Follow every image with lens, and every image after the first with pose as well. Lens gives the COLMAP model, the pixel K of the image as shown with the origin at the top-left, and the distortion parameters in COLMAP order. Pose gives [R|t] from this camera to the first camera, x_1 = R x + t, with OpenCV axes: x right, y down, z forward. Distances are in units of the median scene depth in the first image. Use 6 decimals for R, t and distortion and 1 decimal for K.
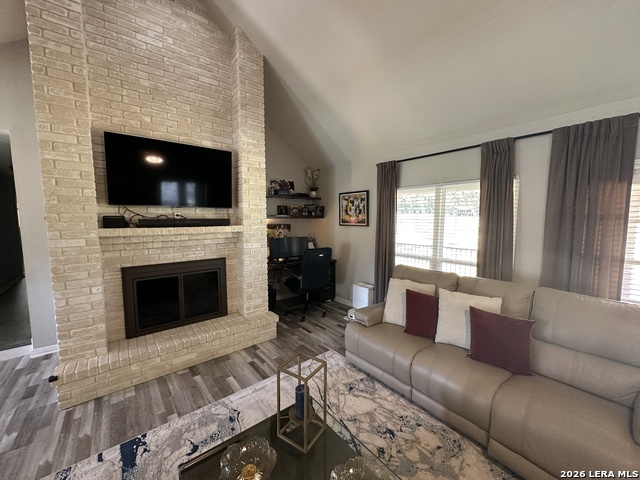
lens RADIAL K [[255.8, 0, 320.1], [0, 255.8, 239.2], [0, 0, 1]] dist [0.002920, 0.000219]
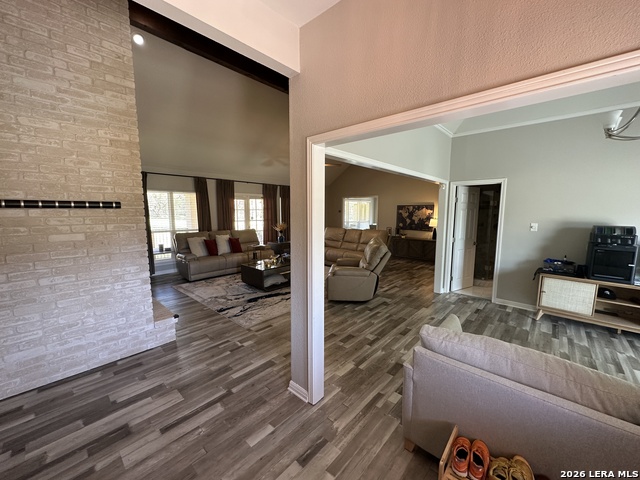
lens RADIAL K [[255.8, 0, 321.0], [0, 255.8, 240.7], [0, 0, 1]] dist [0.002920, 0.000219]
pose [[-0.153682, -0.114425, 0.981473, -1.856154], [0.084039, 0.988160, 0.128364, 0.000712], [-0.984540, 0.102210, -0.142246, 0.257368]]
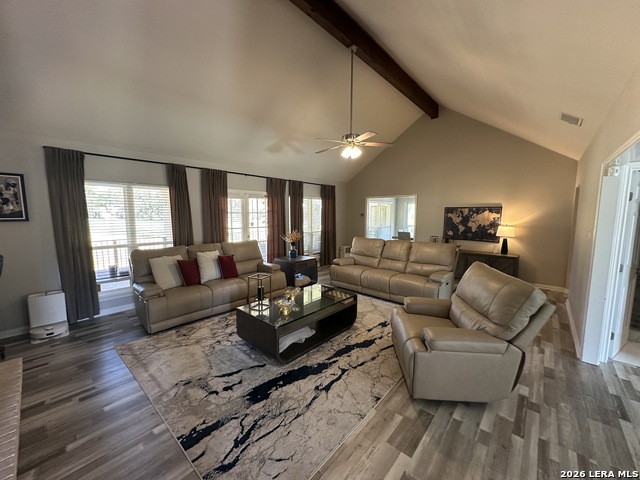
lens RADIAL K [[255.8, 0, 319.3], [0, 255.8, 241.1], [0, 0, 1]] dist [0.002920, 0.000219]
pose [[-0.163009, -0.105510, 0.980967, -1.066434], [0.082578, 0.989318, 0.120130, -0.015854], [-0.983163, 0.100589, -0.152555, 0.372352]]
